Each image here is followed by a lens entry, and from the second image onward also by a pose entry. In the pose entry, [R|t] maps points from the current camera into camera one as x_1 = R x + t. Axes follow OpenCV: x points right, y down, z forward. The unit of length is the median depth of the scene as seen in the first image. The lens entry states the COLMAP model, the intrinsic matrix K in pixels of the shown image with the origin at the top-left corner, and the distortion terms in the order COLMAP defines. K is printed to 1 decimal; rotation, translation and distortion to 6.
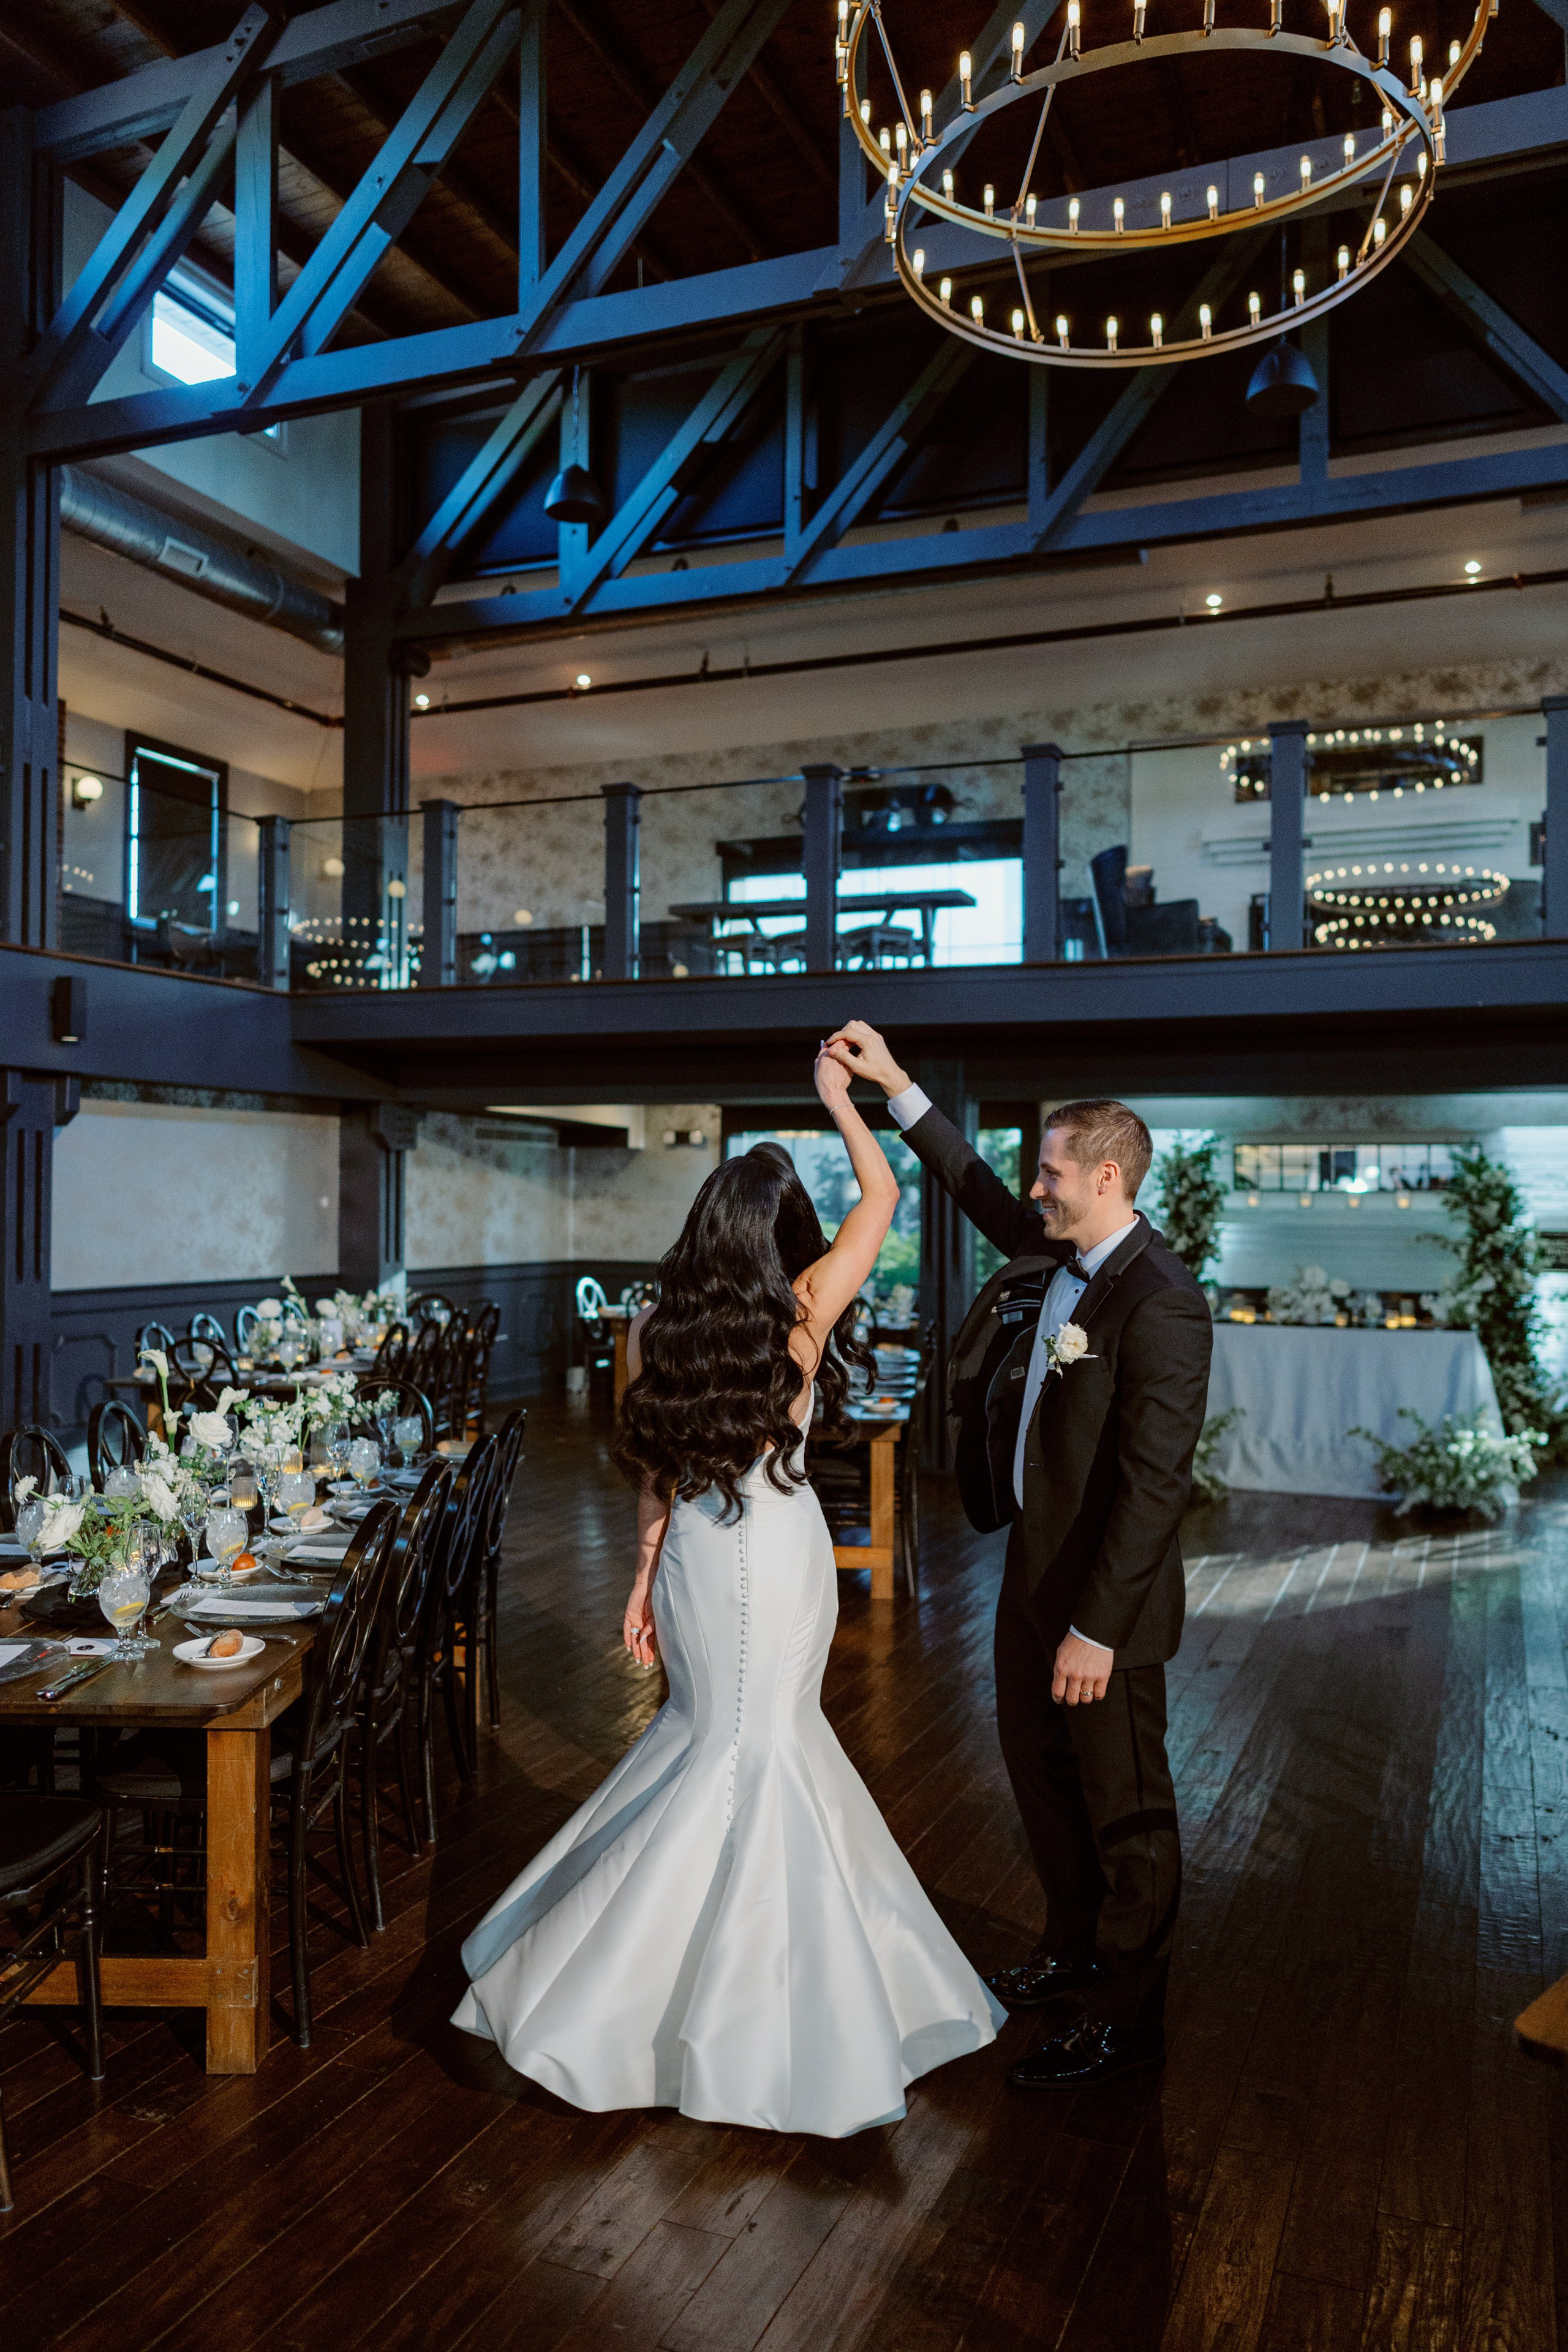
lens RADIAL K [[1708.5, 0, 656.0], [0, 1708.5, 1215.9], [0, 0, 1]] dist [-0.000585, 0.001360]
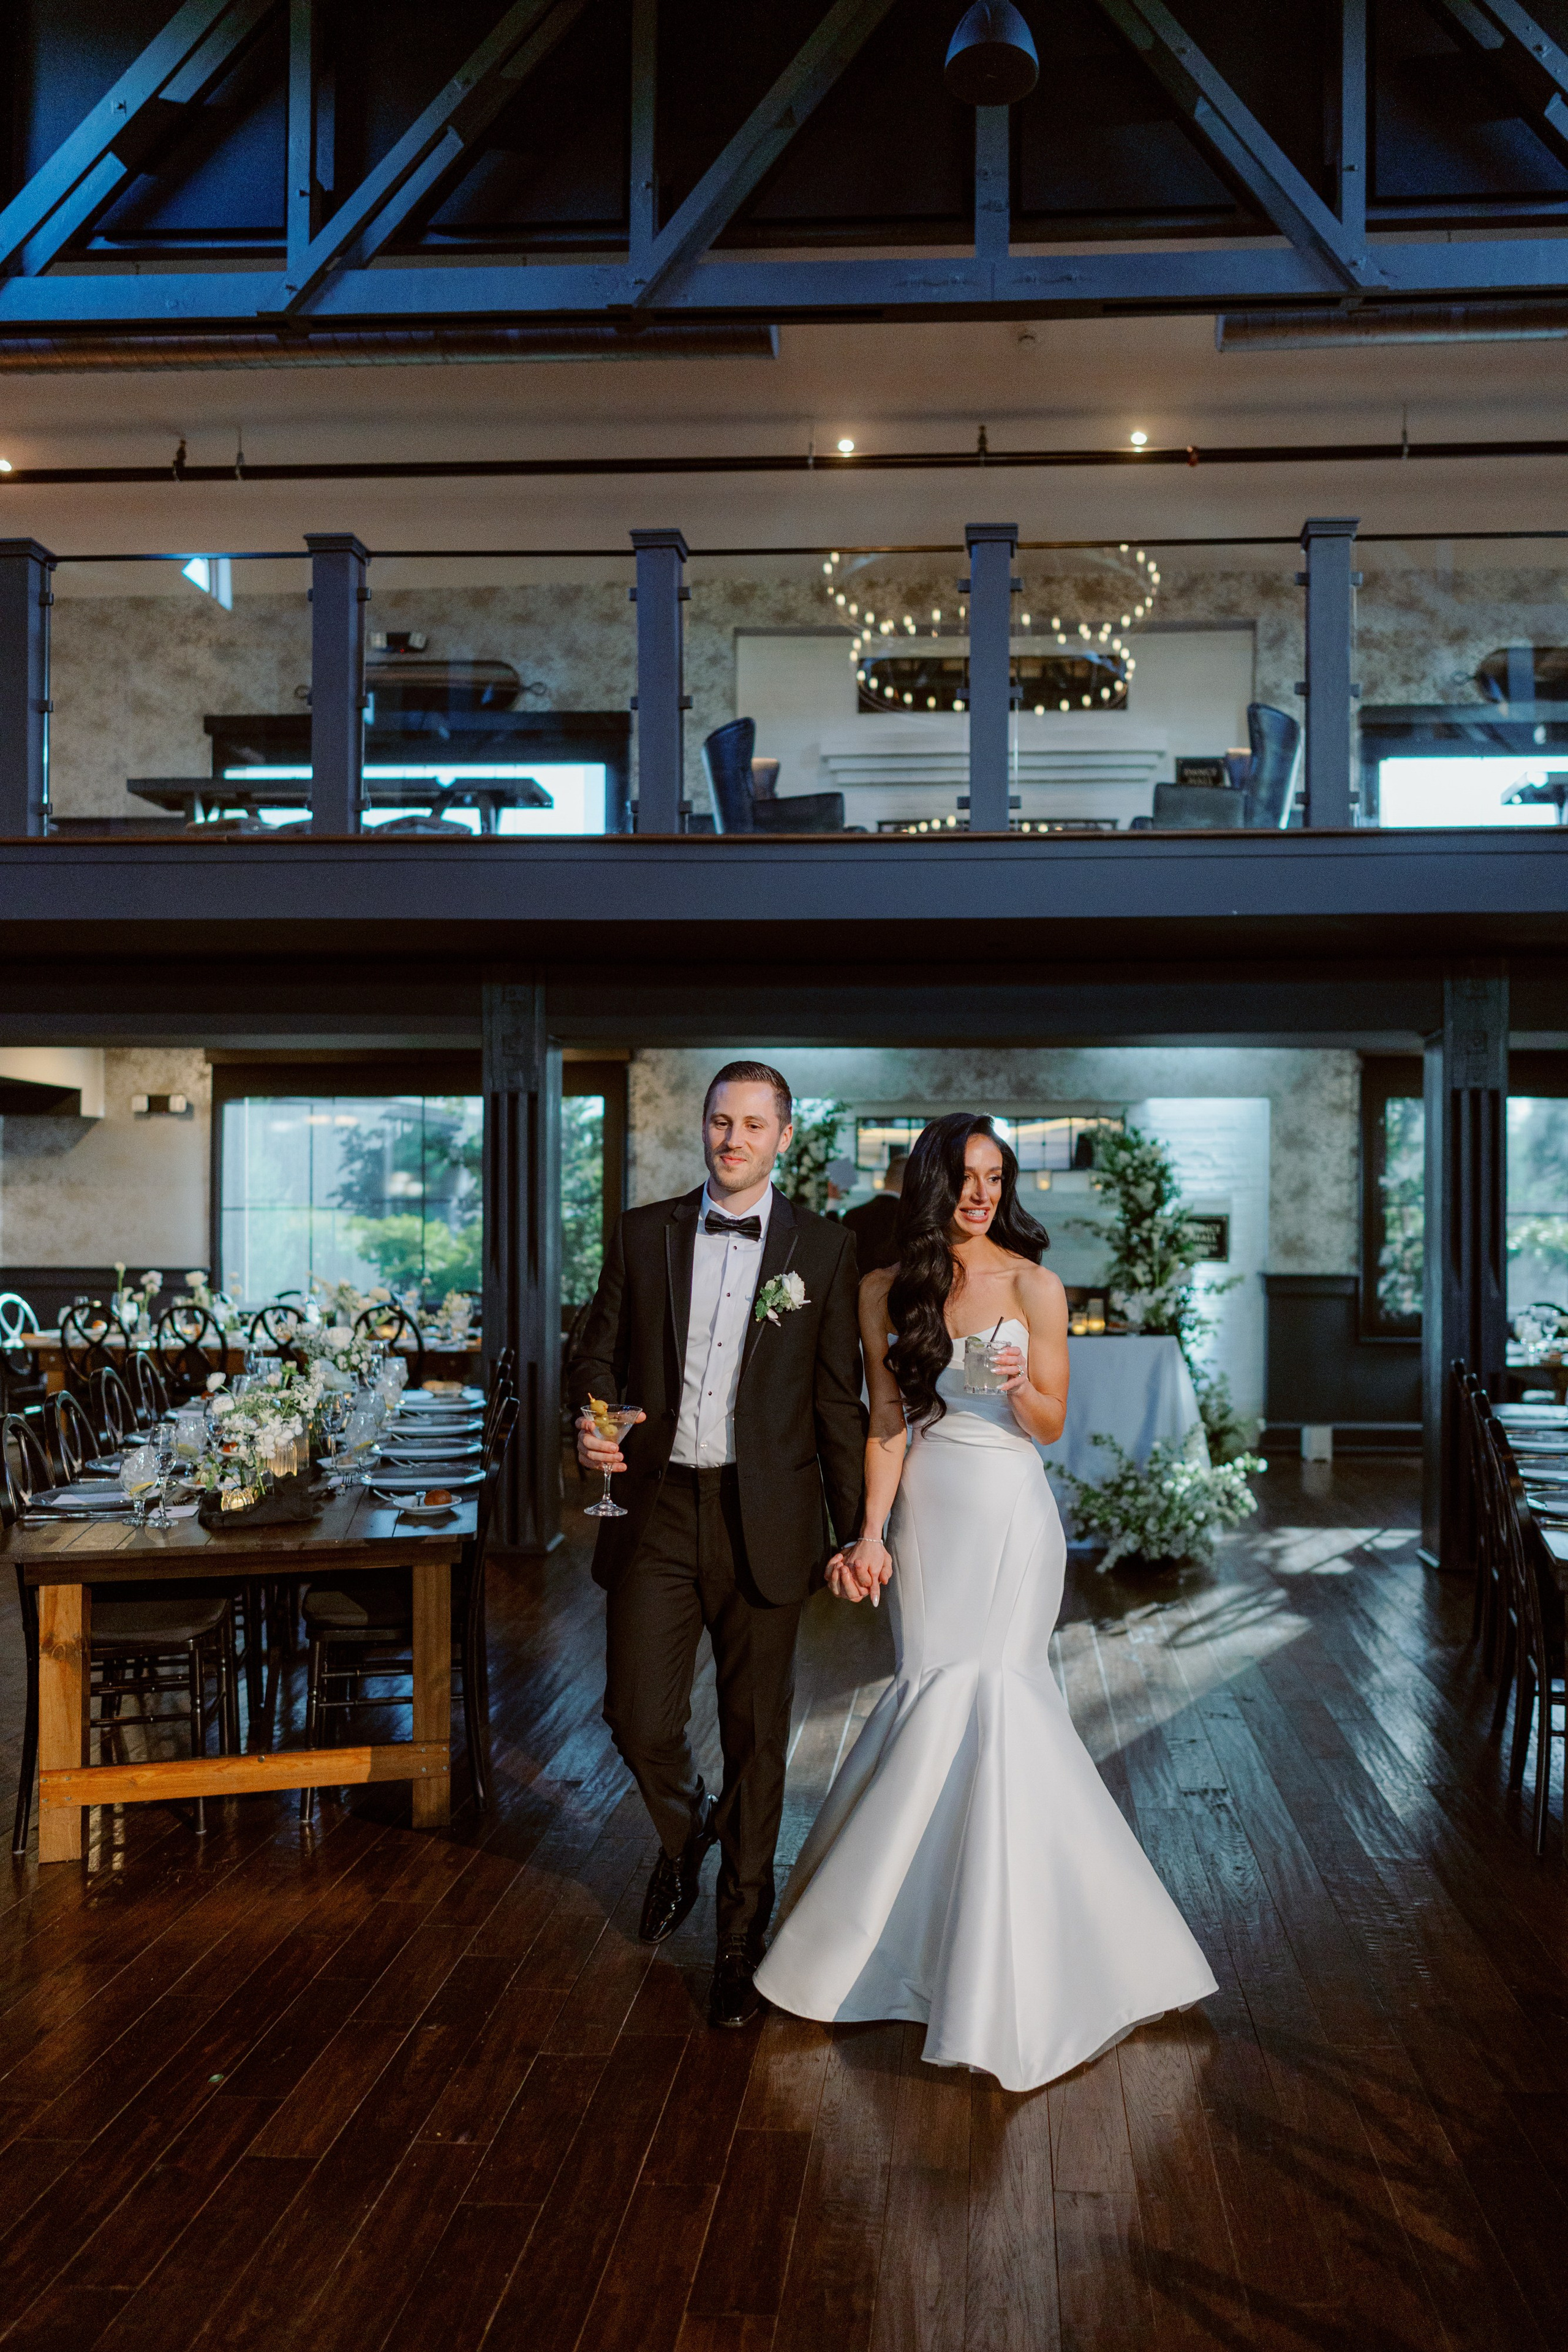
lens RADIAL K [[1725.0, 0, 886.2], [0, 1725.0, 1204.0], [0, 0, 1]] dist [-0.000833, -0.004658]
pose [[0.923117, -0.005531, 0.384479, 0.027011], [0.007350, 0.999968, -0.003260, 0.005079], [-0.384449, 0.005835, 0.923128, 0.237242]]
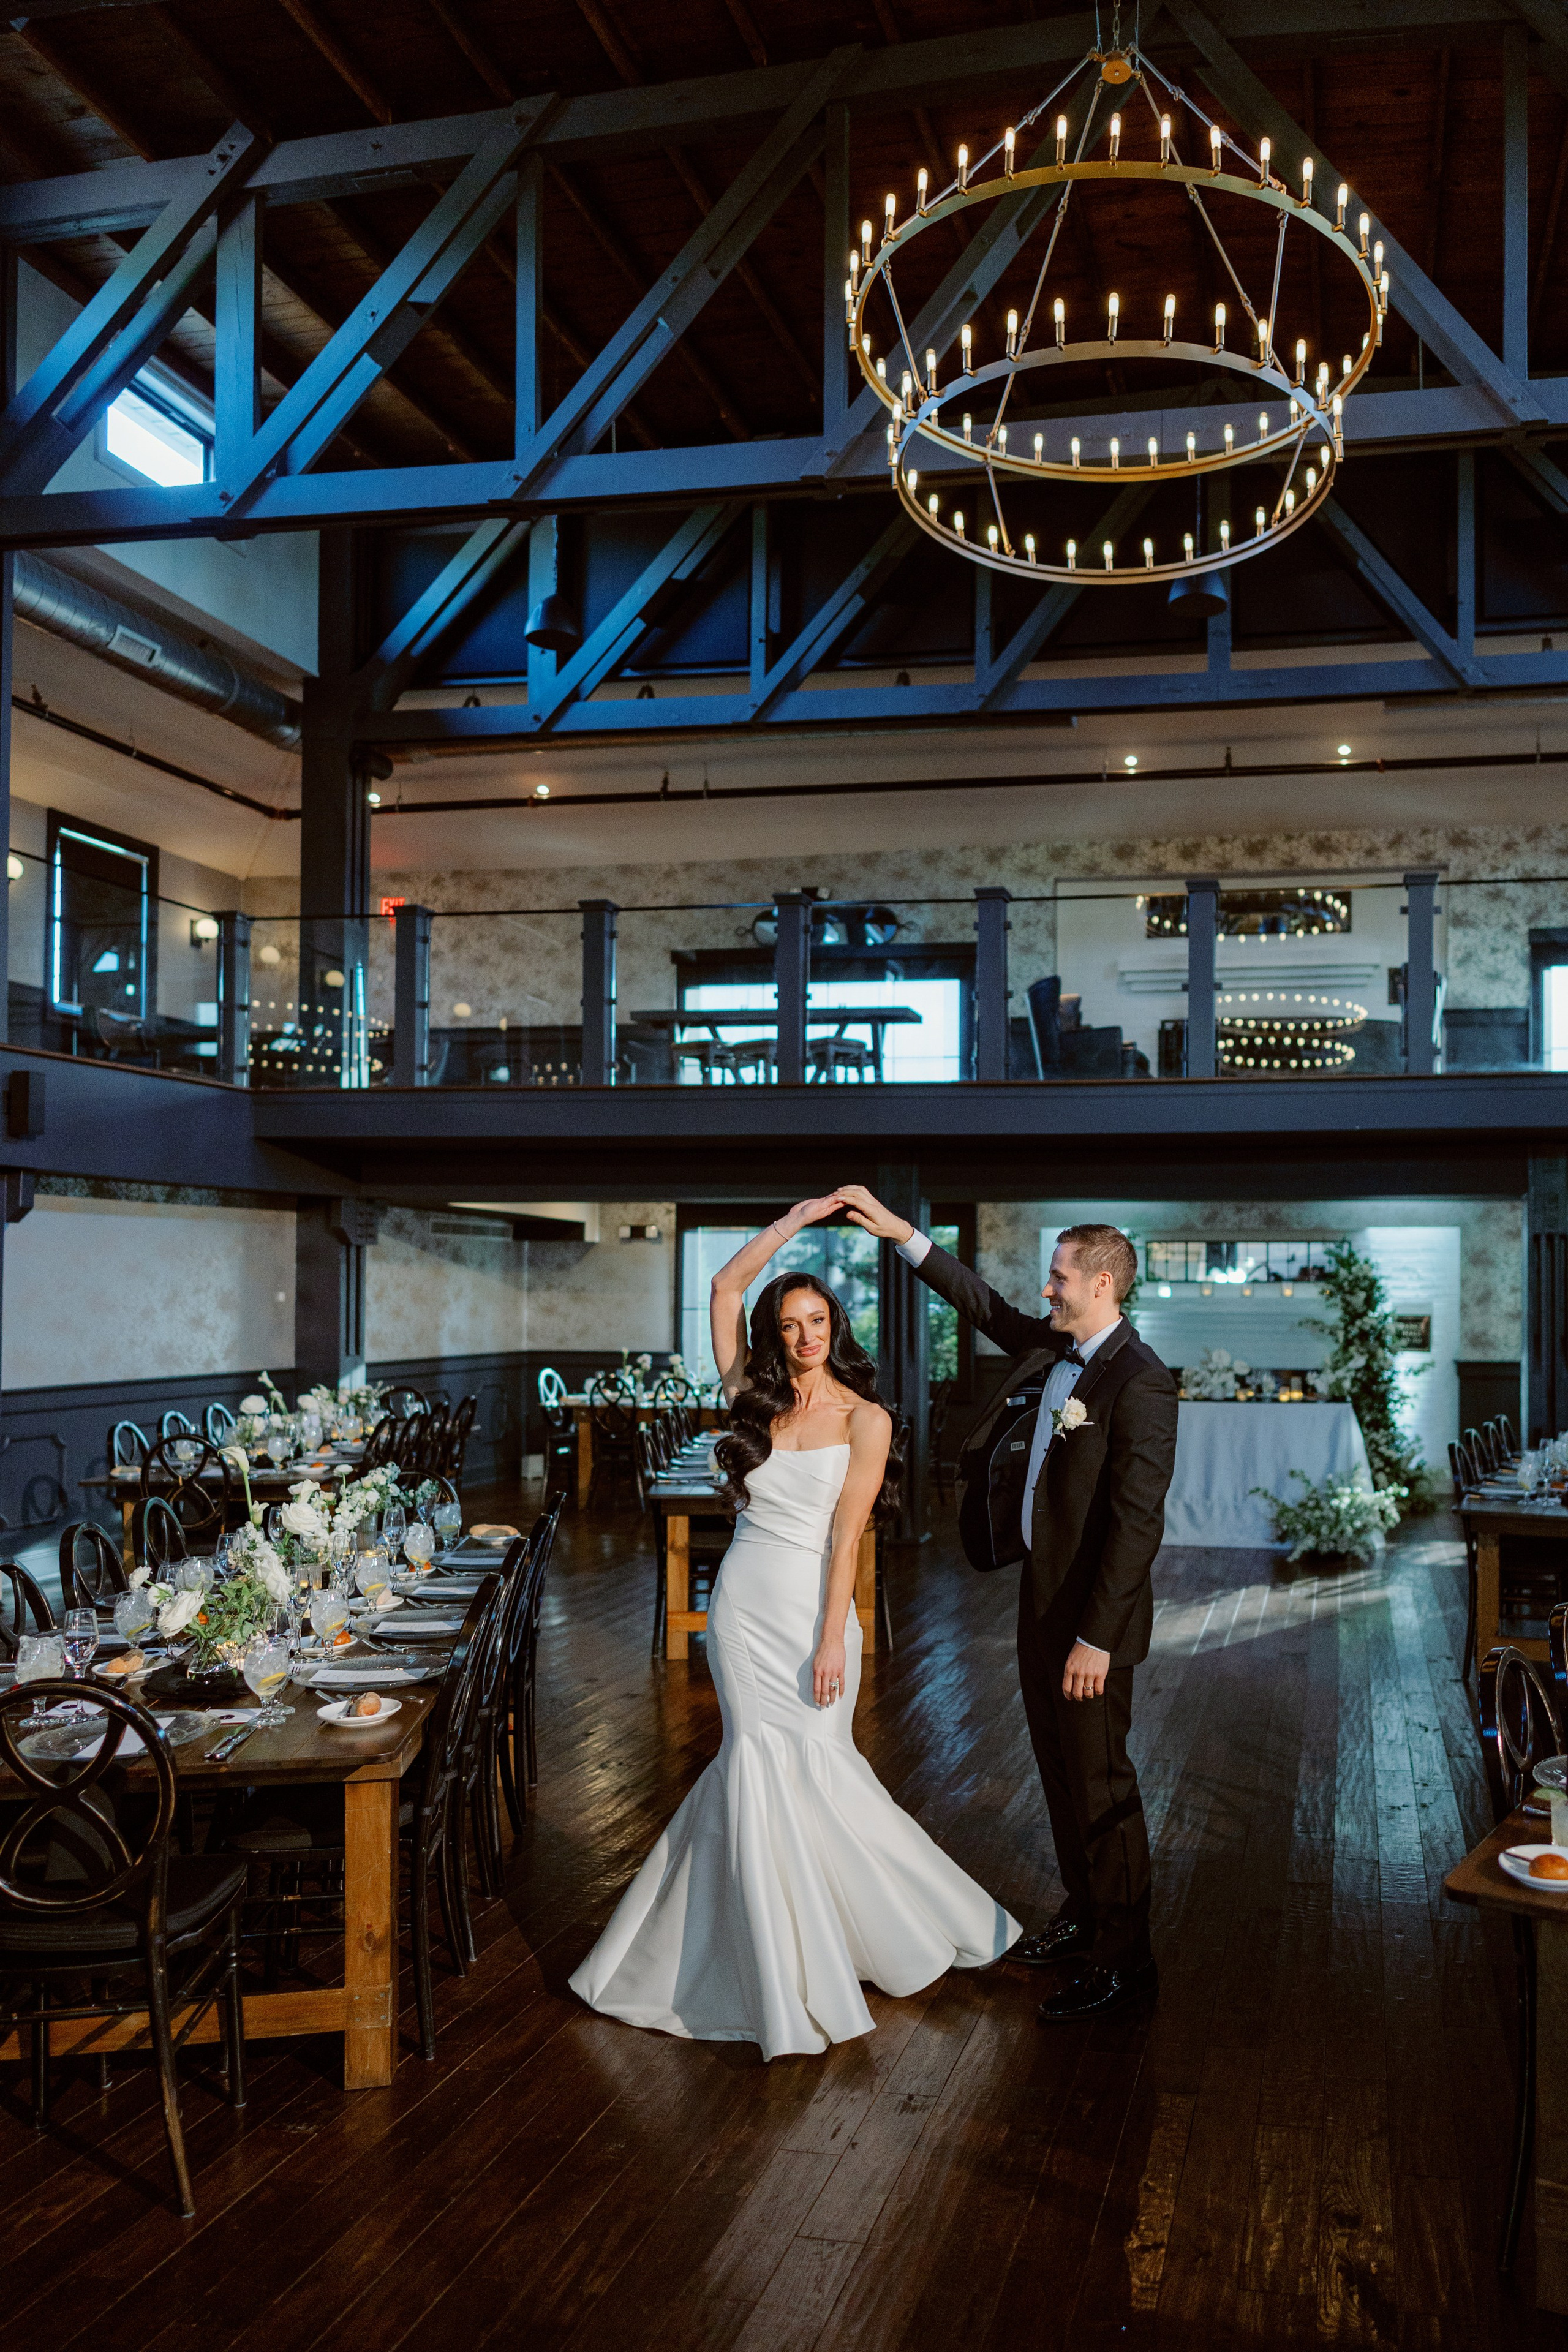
lens RADIAL K [[1679.5, 0, 940.2], [0, 1679.5, 1312.4], [0, 0, 1]] dist [-0.001772, 0.000371]
pose [[0.975447, -0.008772, 0.220060, -0.043066], [0.007234, 0.999943, 0.007796, -0.004912], [-0.220116, -0.006013, 0.975455, -0.056401]]
